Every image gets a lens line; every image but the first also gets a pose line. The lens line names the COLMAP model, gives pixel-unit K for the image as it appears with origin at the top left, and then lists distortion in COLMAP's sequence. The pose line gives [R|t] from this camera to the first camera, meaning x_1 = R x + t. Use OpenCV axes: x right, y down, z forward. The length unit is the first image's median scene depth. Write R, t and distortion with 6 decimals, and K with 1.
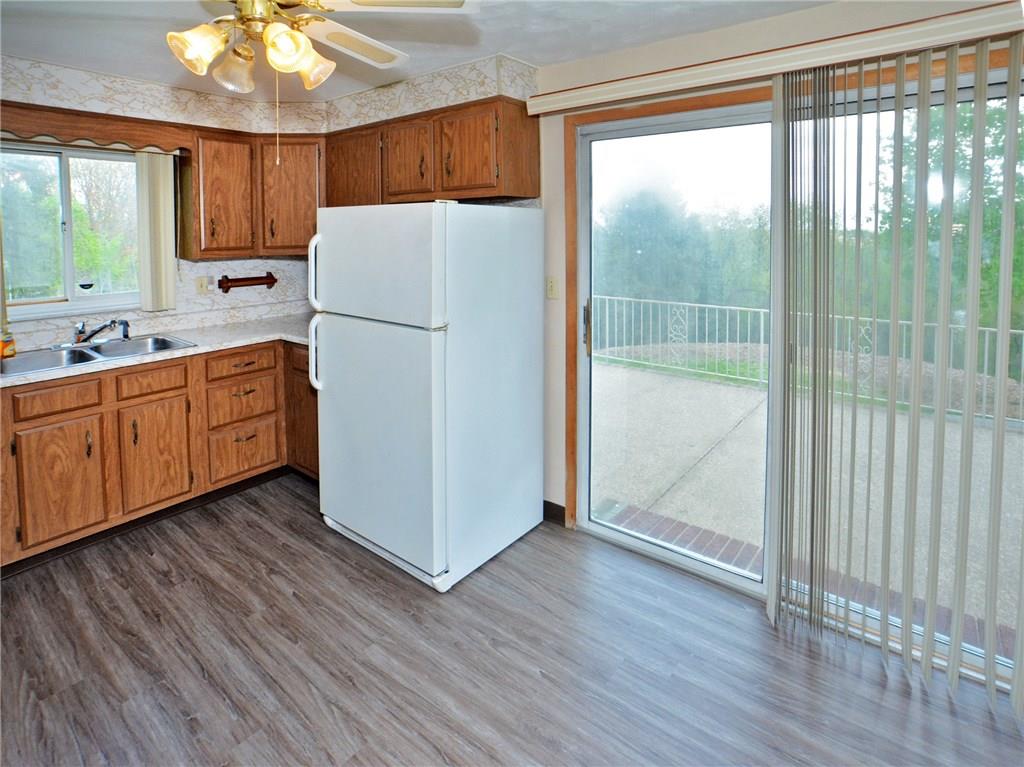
lens RADIAL K [[507.5, 0, 513.1], [0, 507.5, 382.6], [0, 0, 1]] dist [-0.013283, 0.001927]
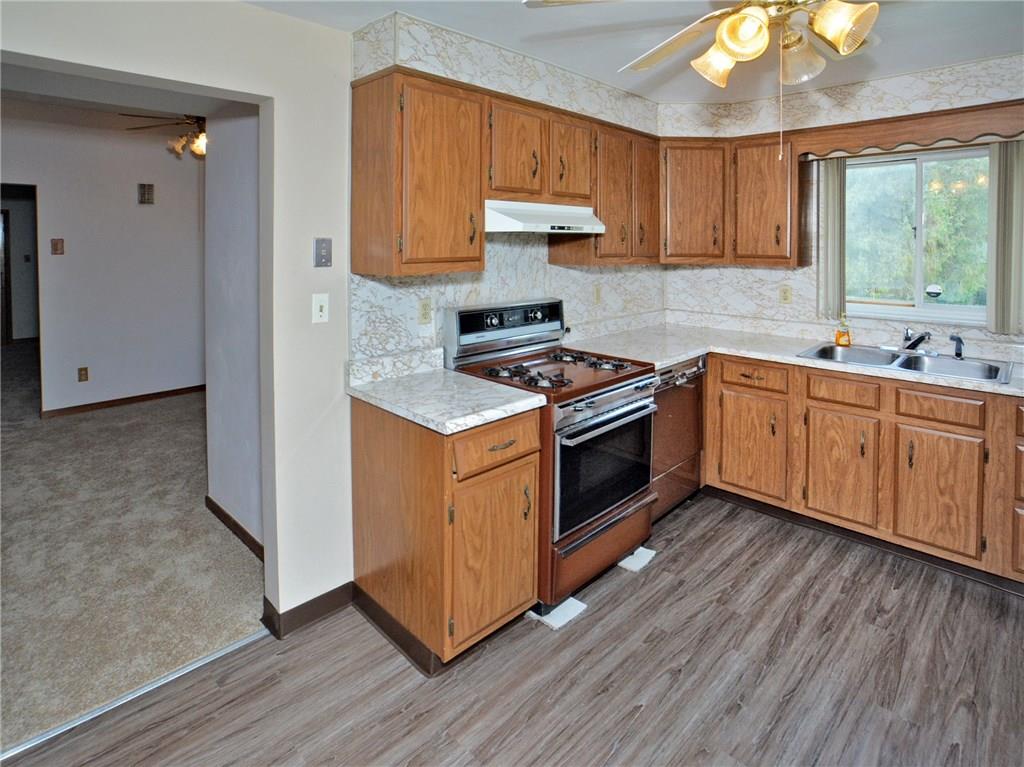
lens RADIAL K [[553.5, 0, 511.8], [0, 553.5, 381.8], [0, 0, 1]] dist [-0.027542, 0.009860]
pose [[-0.097899, 0.249909, -0.963307, 0.264175], [-0.281053, 0.921613, 0.267655, -0.091633], [0.954686, 0.296943, -0.019987, 0.310505]]
